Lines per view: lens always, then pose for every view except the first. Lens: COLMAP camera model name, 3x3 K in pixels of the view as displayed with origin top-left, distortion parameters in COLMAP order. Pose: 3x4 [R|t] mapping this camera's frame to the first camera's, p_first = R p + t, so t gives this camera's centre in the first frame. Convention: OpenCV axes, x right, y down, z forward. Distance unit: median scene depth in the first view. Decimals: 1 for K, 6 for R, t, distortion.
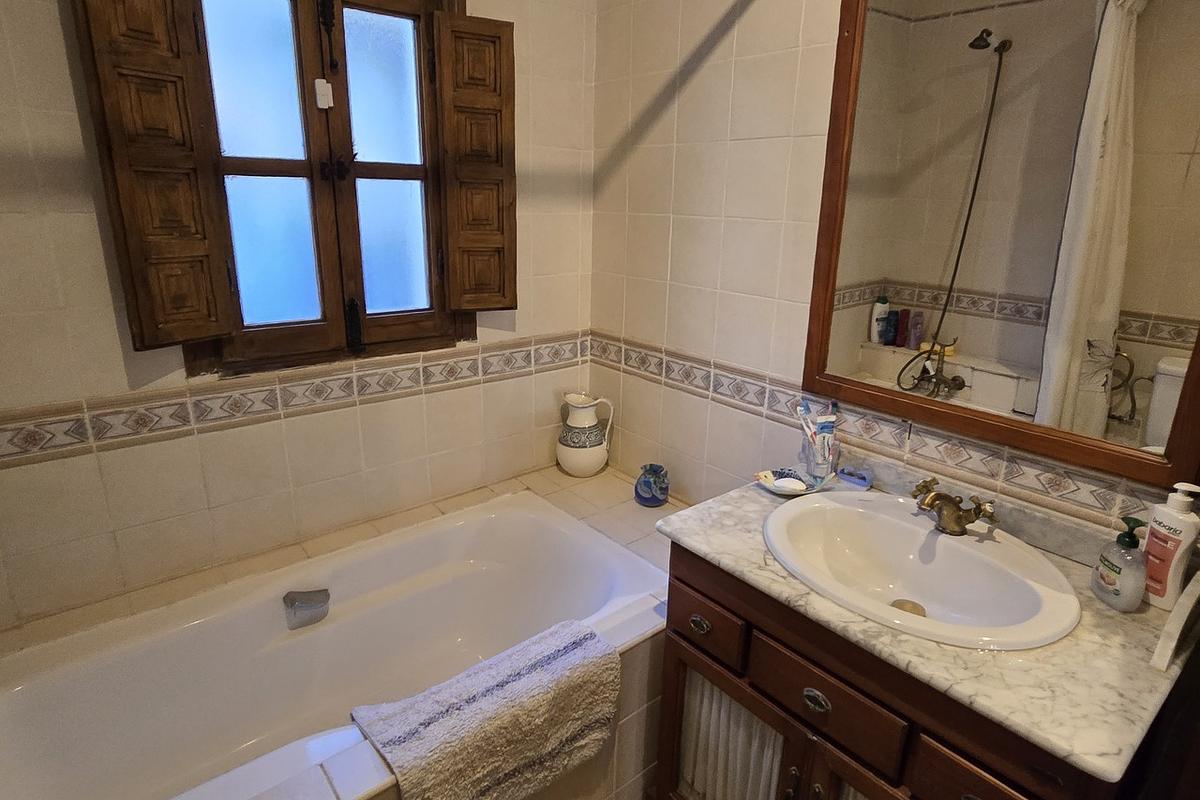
lens RADIAL K [[667.9, 0, 604.4], [0, 667.9, 396.4], [0, 0, 1]] dist [0.002402, -0.005924]
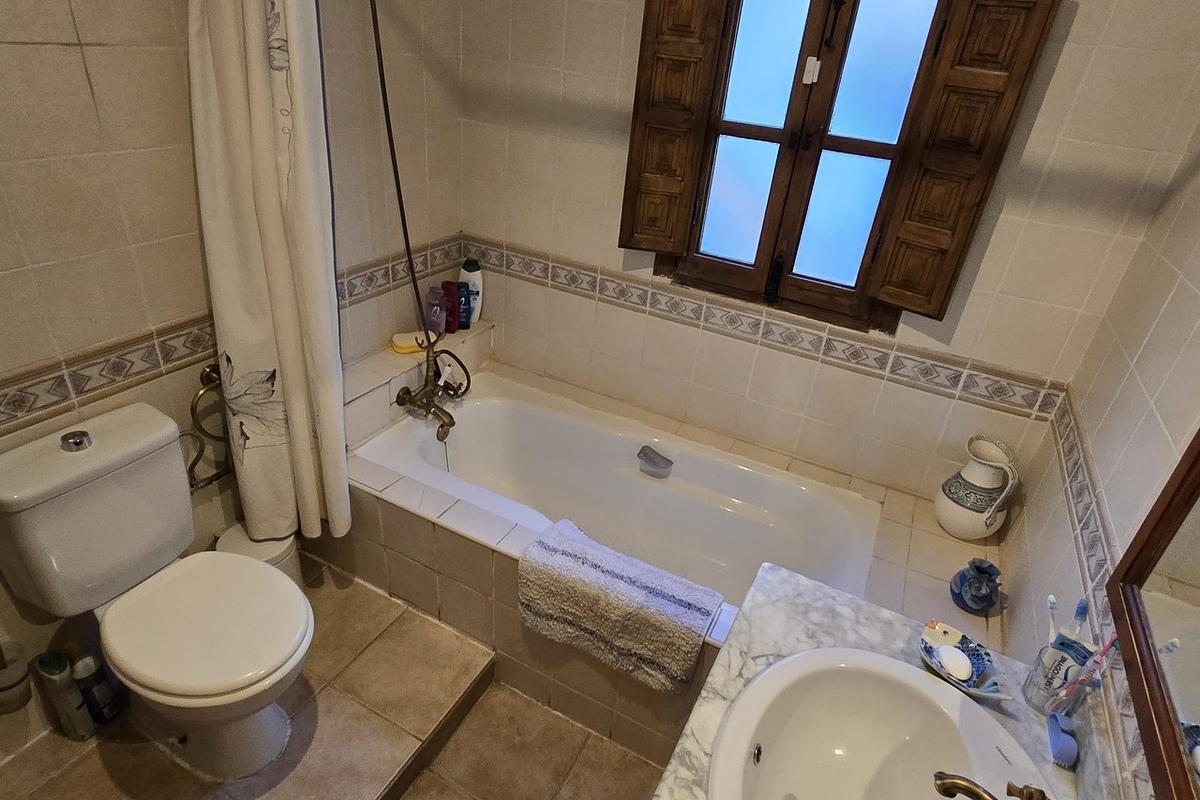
lens RADIAL K [[667.9, 0, 600.7], [0, 667.9, 397.2], [0, 0, 1]] dist [0.002402, -0.005924]
pose [[0.374153, 0.456138, -0.807432, 0.518194], [-0.344532, 0.876726, 0.335633, -0.207171], [0.860992, 0.152608, 0.485184, 0.225124]]
